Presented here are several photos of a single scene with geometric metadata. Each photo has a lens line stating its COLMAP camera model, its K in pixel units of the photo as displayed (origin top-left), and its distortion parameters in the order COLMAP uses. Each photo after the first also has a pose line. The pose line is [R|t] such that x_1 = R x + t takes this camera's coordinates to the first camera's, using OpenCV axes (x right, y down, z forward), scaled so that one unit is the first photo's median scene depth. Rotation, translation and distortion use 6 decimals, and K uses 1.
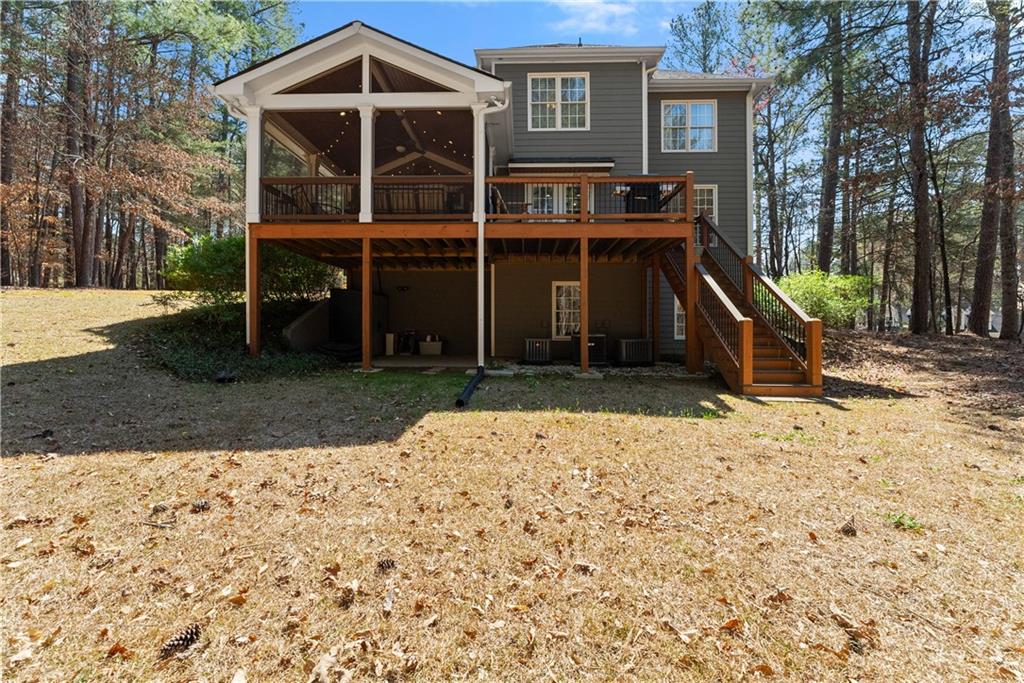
lens RADIAL K [[415.0, 0, 517.9], [0, 415.0, 321.7], [0, 0, 1]] dist [-0.002577, -0.001337]
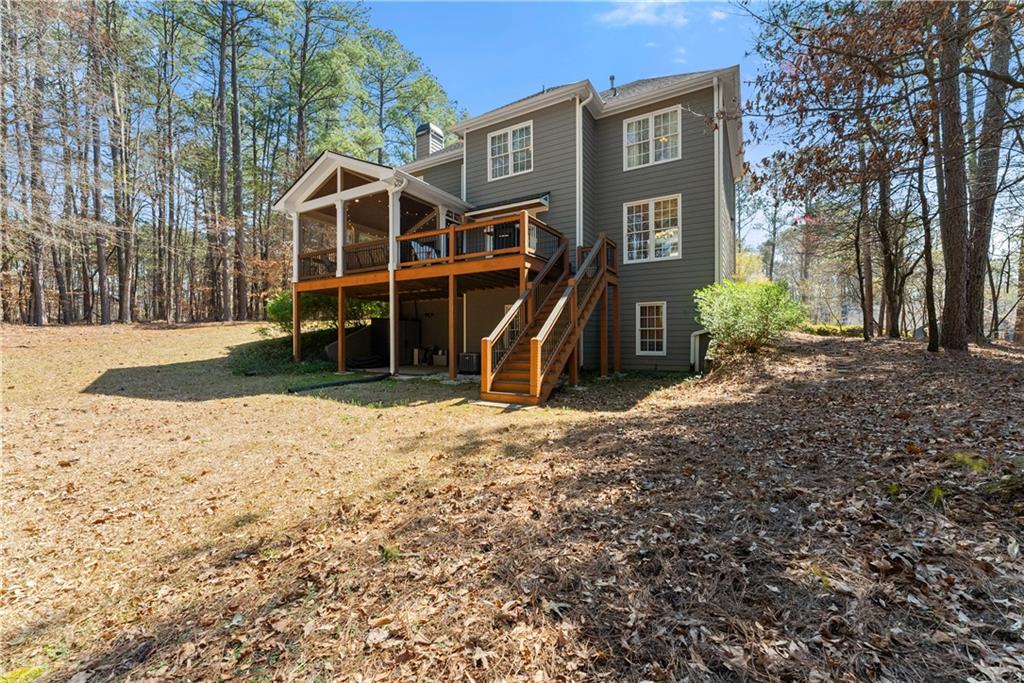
lens RADIAL K [[415.0, 0, 520.3], [0, 415.0, 340.6], [0, 0, 1]] dist [-0.002577, -0.001337]
pose [[0.876957, -0.008888, -0.480487, 0.949781], [0.012736, 0.999908, 0.004750, -0.001110], [0.480400, -0.010285, 0.876989, -0.029929]]
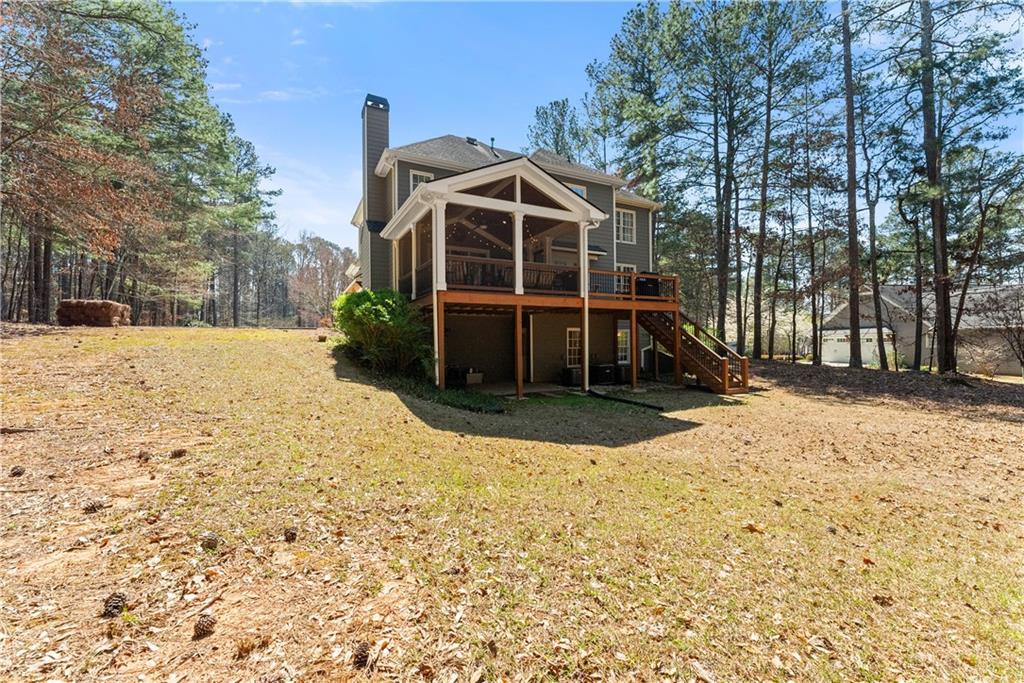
lens RADIAL K [[415.0, 0, 512.9], [0, 415.0, 340.8], [0, 0, 1]] dist [-0.002577, -0.001337]
pose [[0.876632, -0.011733, 0.481018, -1.063779], [0.008294, 0.999923, 0.009274, -0.091869], [-0.481090, -0.004140, 0.876662, -0.236572]]
